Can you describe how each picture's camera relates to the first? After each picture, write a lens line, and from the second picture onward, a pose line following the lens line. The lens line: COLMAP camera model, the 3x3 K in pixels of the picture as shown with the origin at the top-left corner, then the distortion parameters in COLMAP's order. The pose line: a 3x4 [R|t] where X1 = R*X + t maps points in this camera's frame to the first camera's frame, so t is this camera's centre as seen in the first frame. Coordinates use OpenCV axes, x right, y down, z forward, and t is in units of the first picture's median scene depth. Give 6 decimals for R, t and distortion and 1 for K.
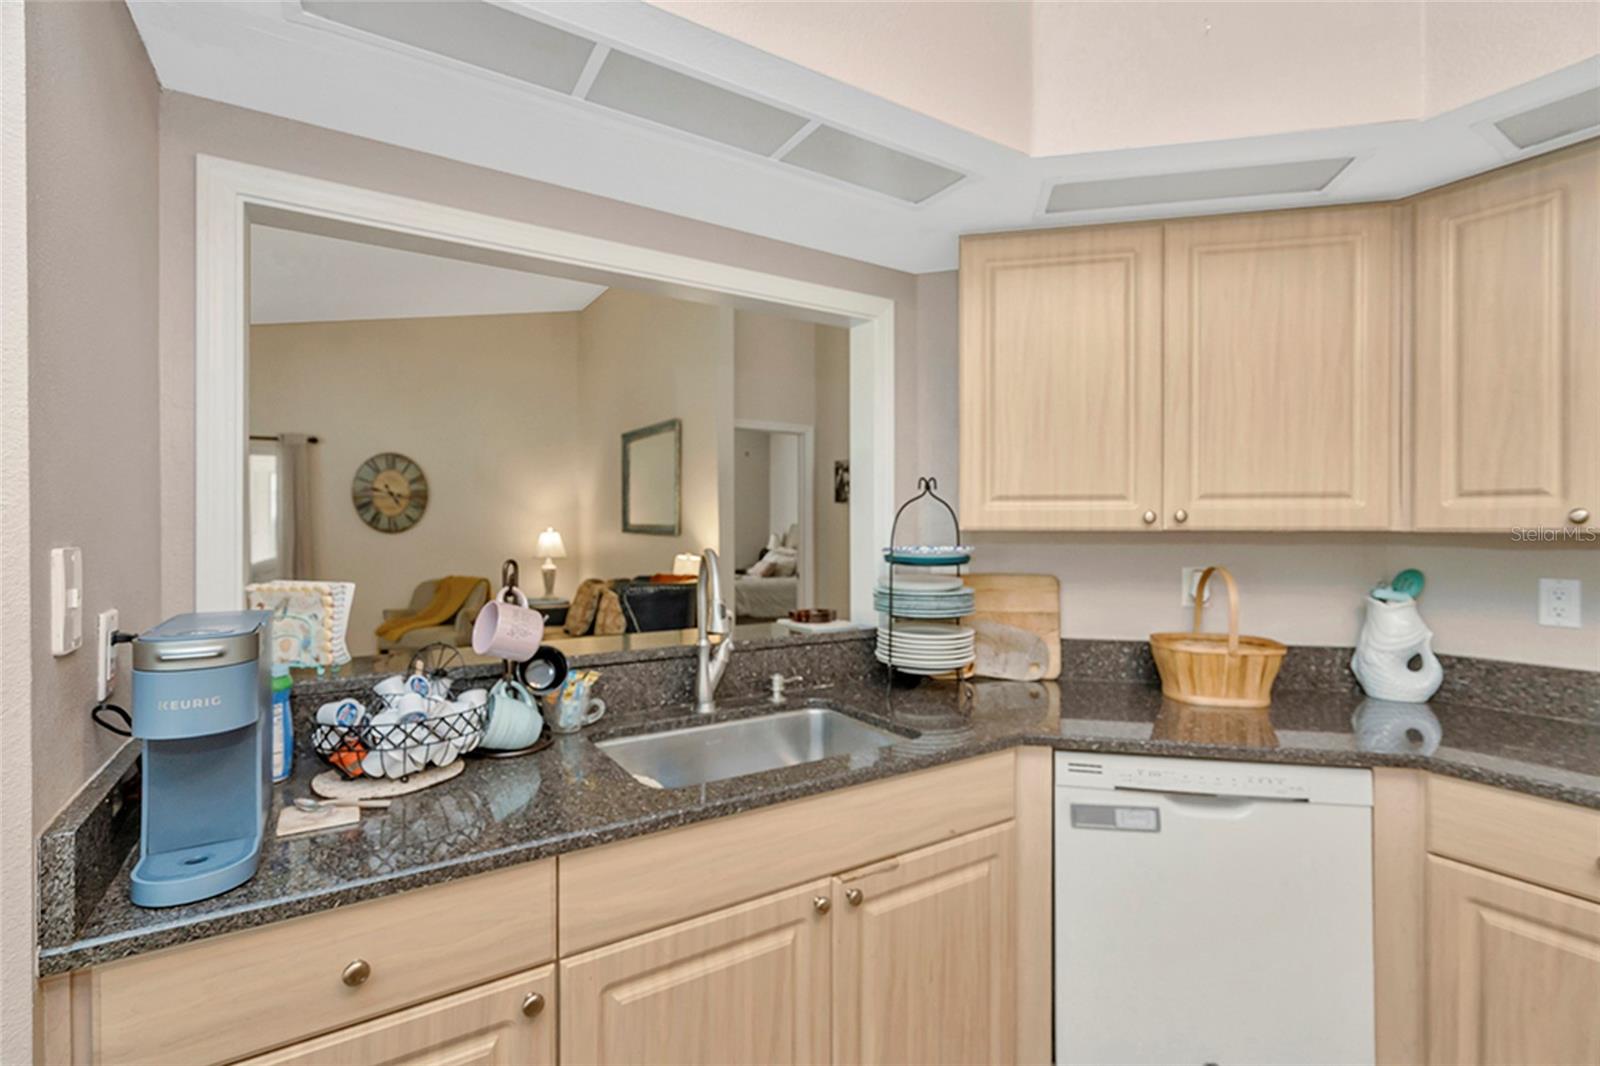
lens RADIAL K [[729.7, 0, 802.3], [0, 729.7, 530.2], [0, 0, 1]] dist [-0.002359, 0.002122]
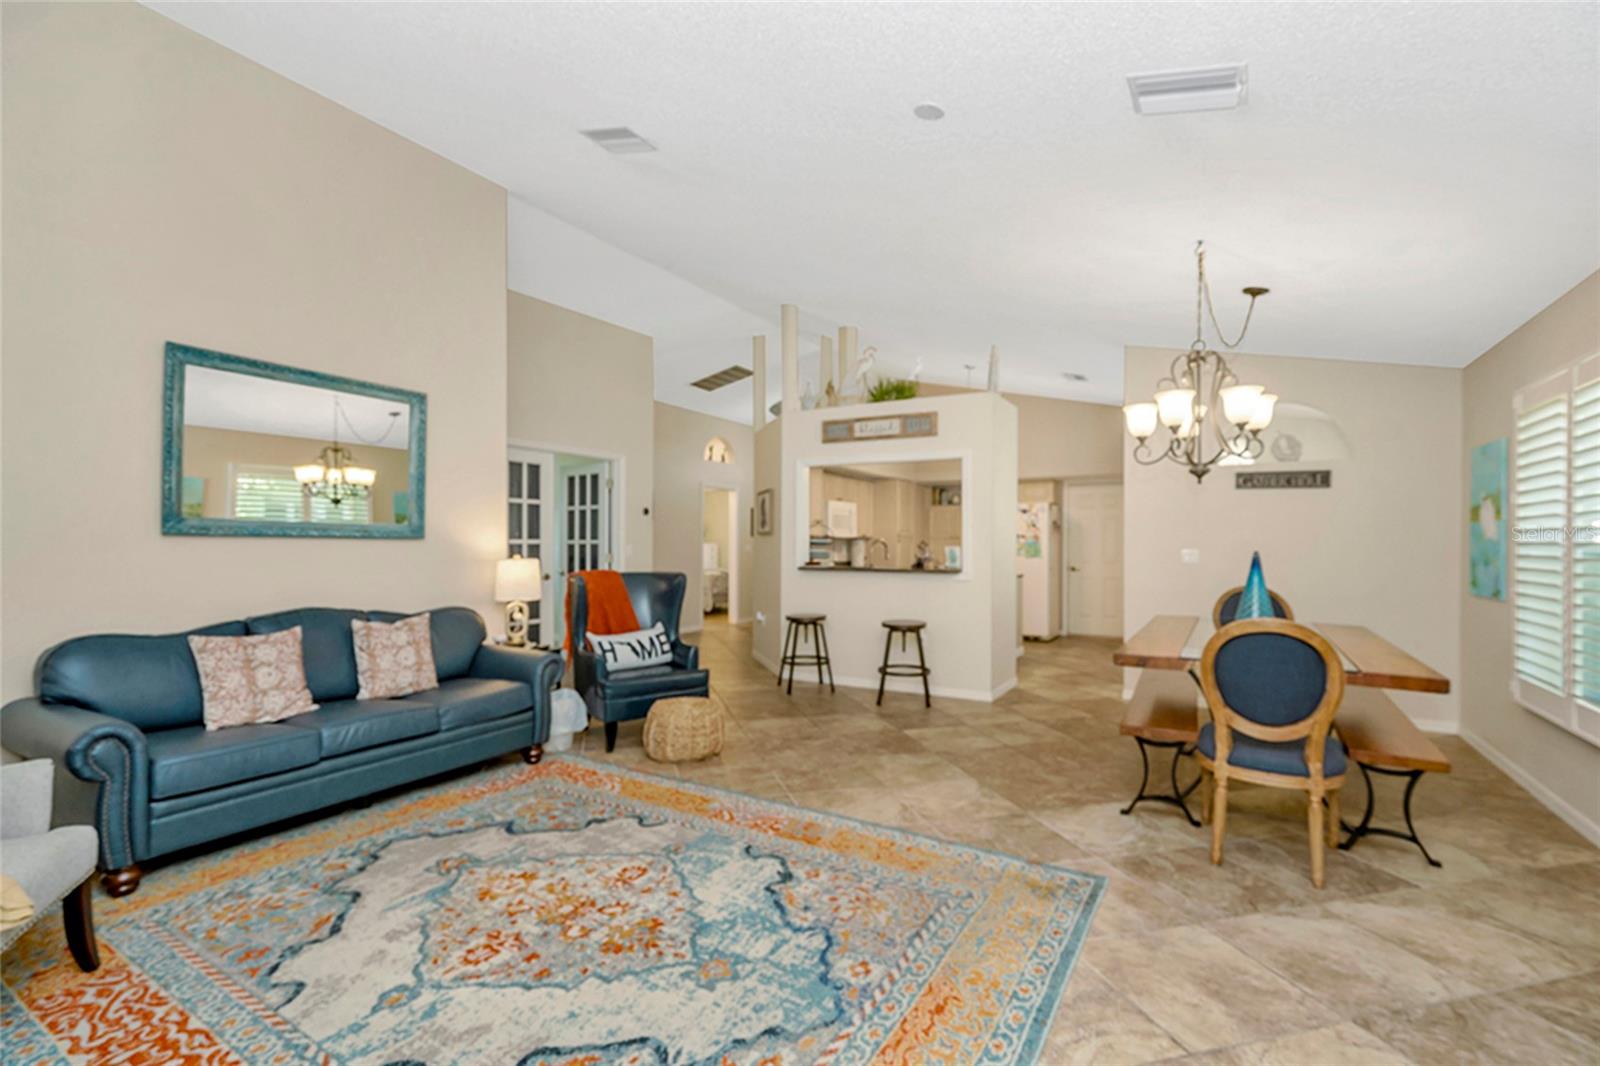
lens RADIAL K [[729.7, 0, 799.7], [0, 729.7, 538.0], [0, 0, 1]] dist [-0.002359, 0.002122]
pose [[-0.455812, 0.003397, 0.890070, -2.766612], [0.001050, 0.999994, -0.003279, 0.027042], [-0.890075, -0.000560, -0.455813, 2.553441]]
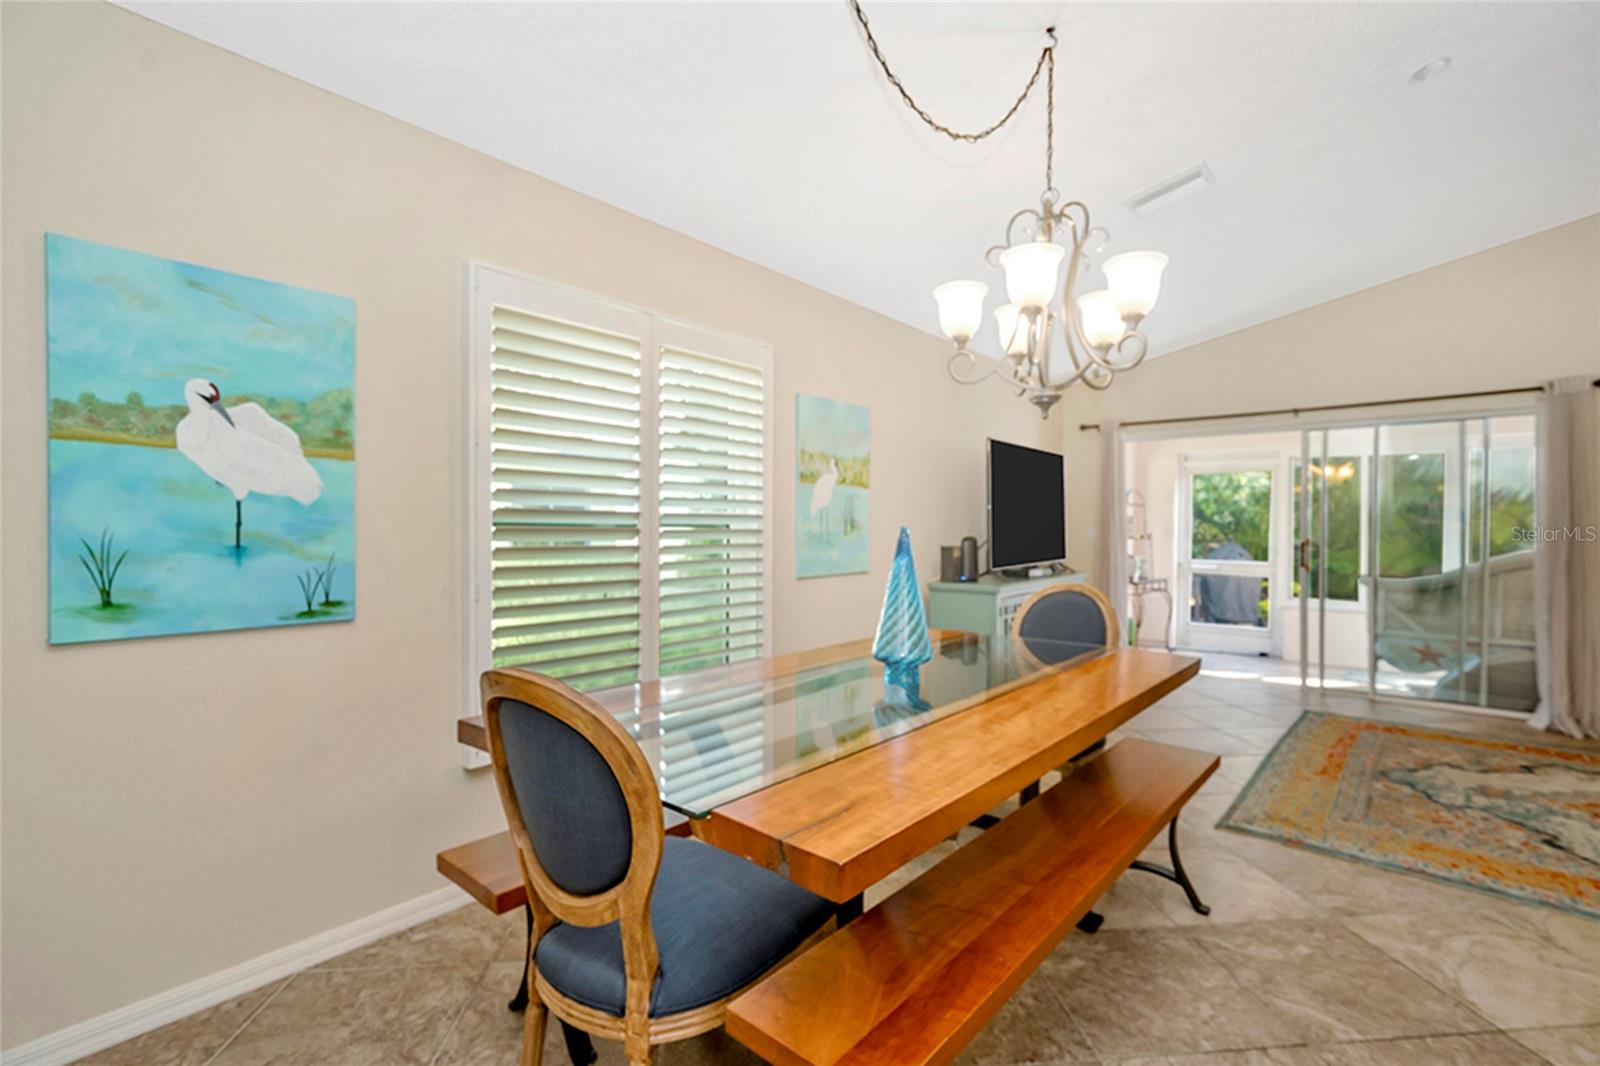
lens RADIAL K [[729.7, 0, 805.6], [0, 729.7, 532.3], [0, 0, 1]] dist [-0.002359, 0.002122]
pose [[0.304600, 0.010795, -0.952419, -0.741112], [-0.010502, 0.999913, 0.007975, 0.056727], [0.952422, 0.007573, 0.304687, 0.256696]]
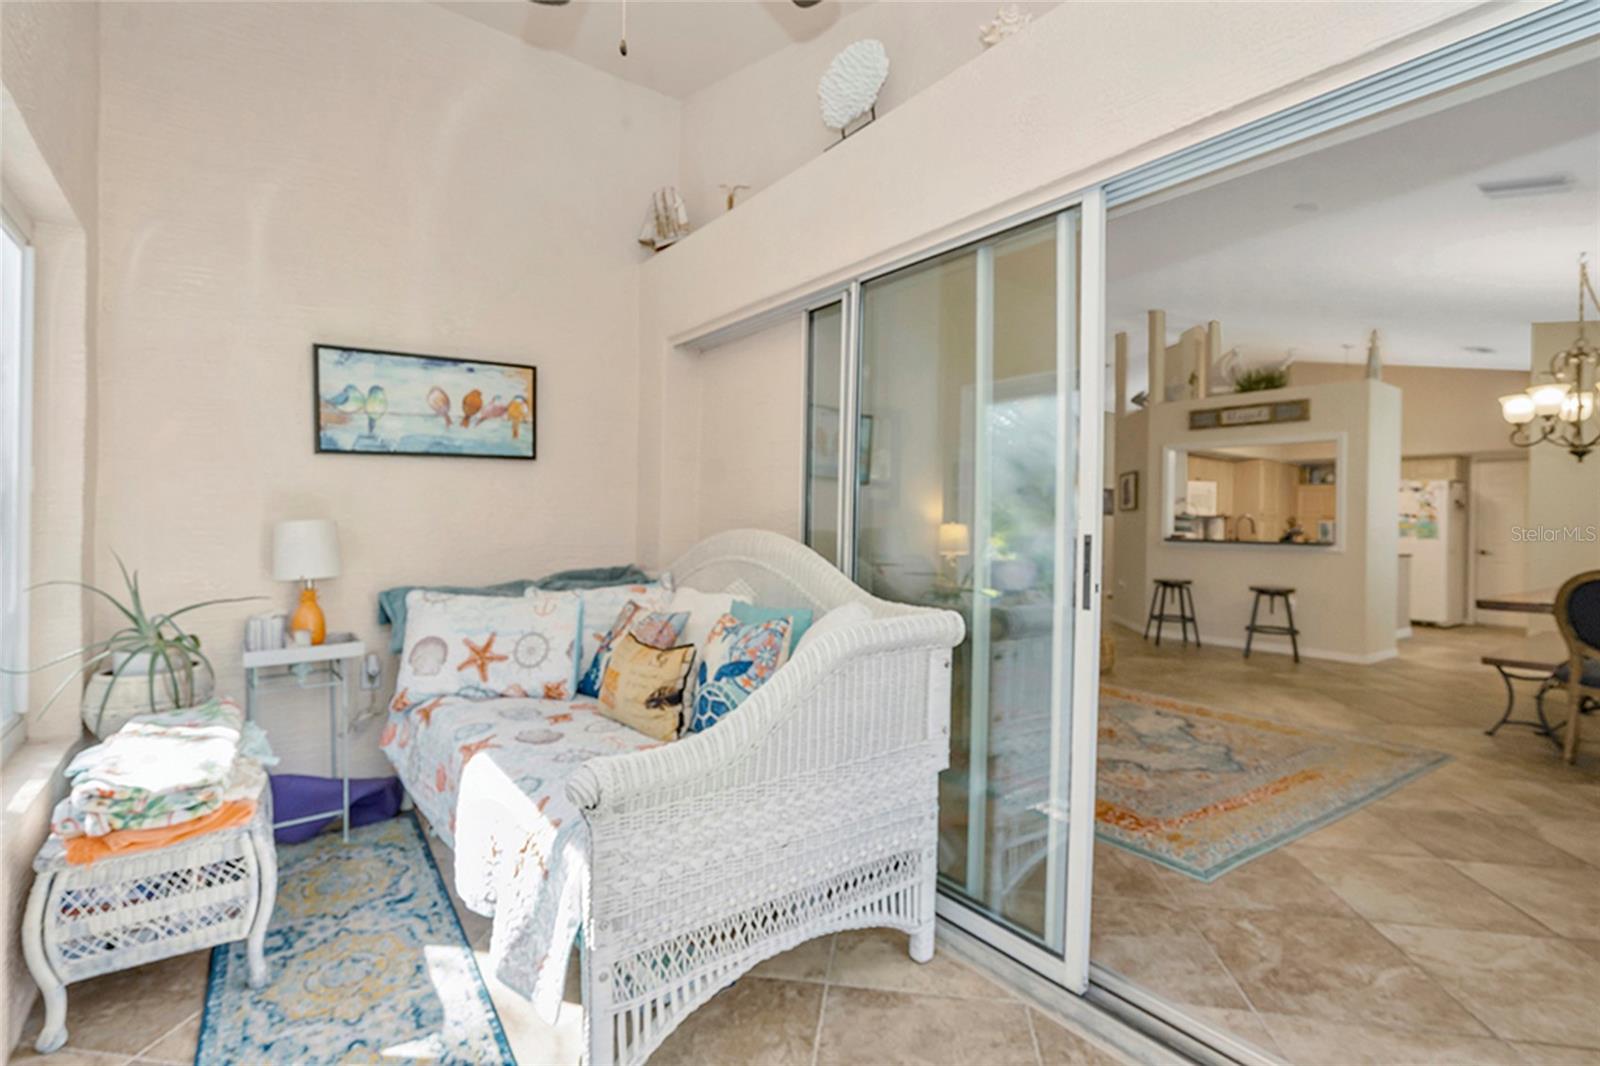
lens RADIAL K [[756.8, 0, 790.5], [0, 756.8, 521.3], [0, 0, 1]] dist [-0.002992, 0.001974]
pose [[-0.062314, 0.000762, 0.998056, -3.595353], [-0.011497, 0.999933, -0.001481, 0.082924], [-0.997990, -0.011567, -0.062301, 3.210820]]
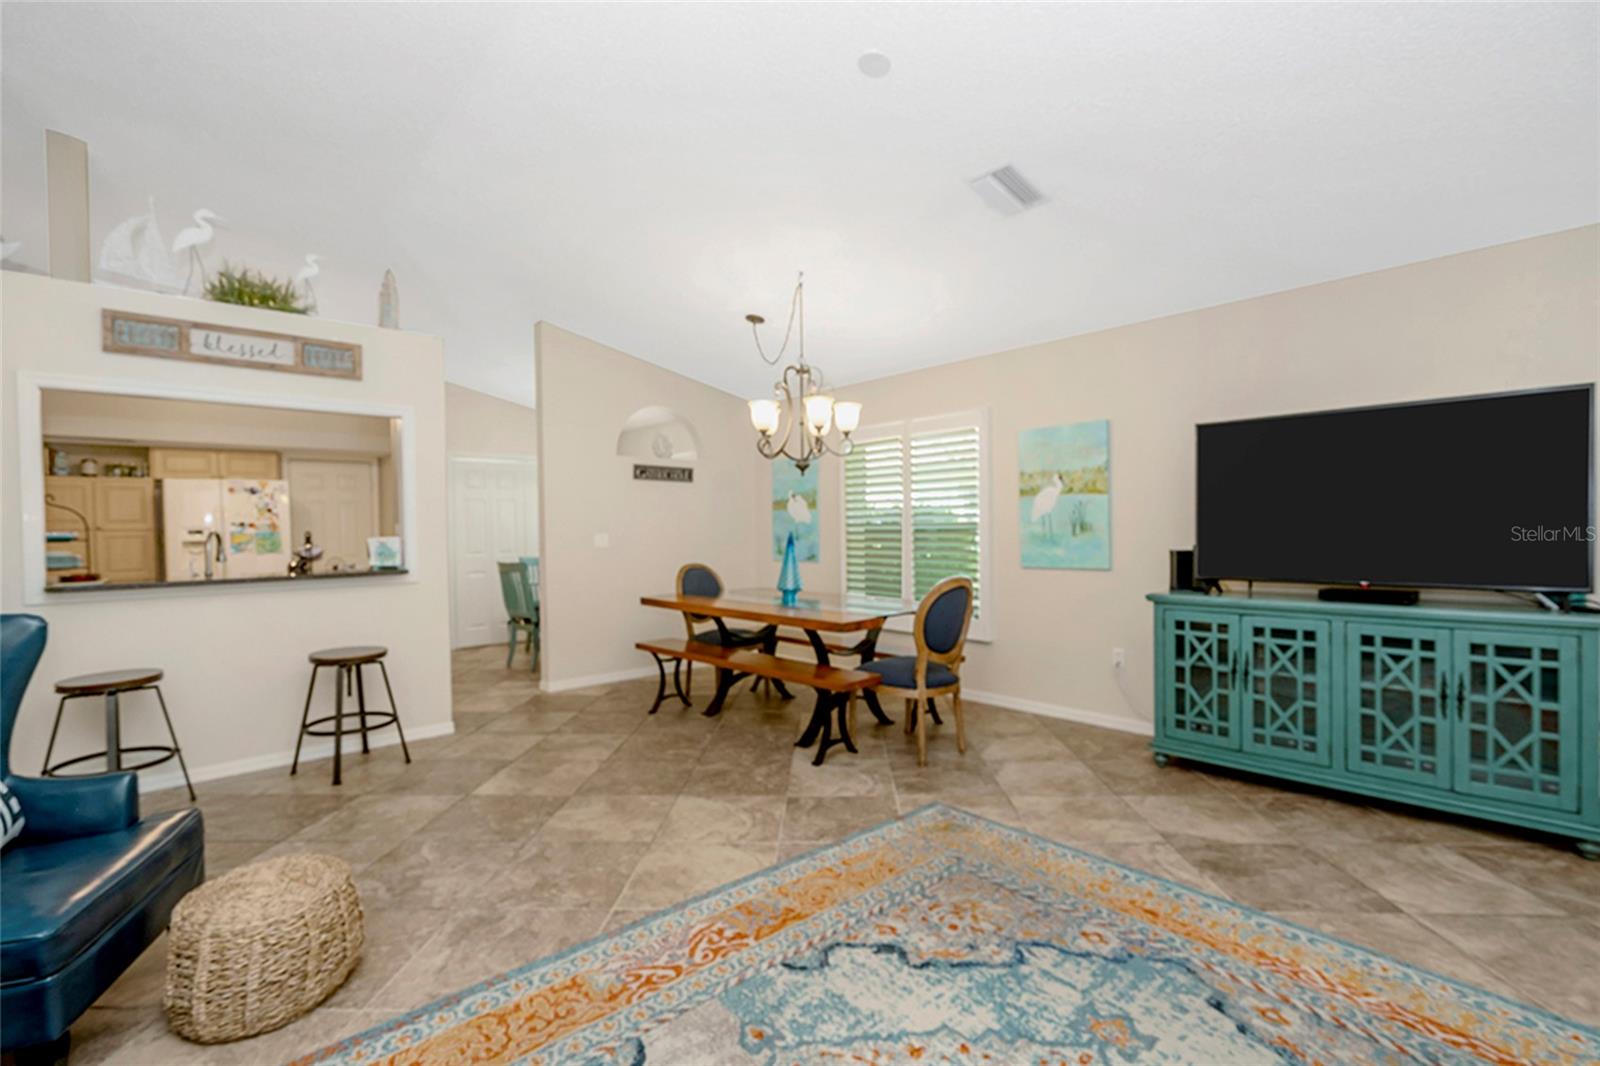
lens RADIAL K [[729.7, 0, 808.8], [0, 729.7, 537.5], [0, 0, 1]] dist [-0.002359, 0.002122]
pose [[-0.984620, 0.018213, -0.173756, -1.313342], [0.014442, 0.999632, 0.022943, 0.020140], [0.174110, 0.020081, -0.984521, 2.965448]]
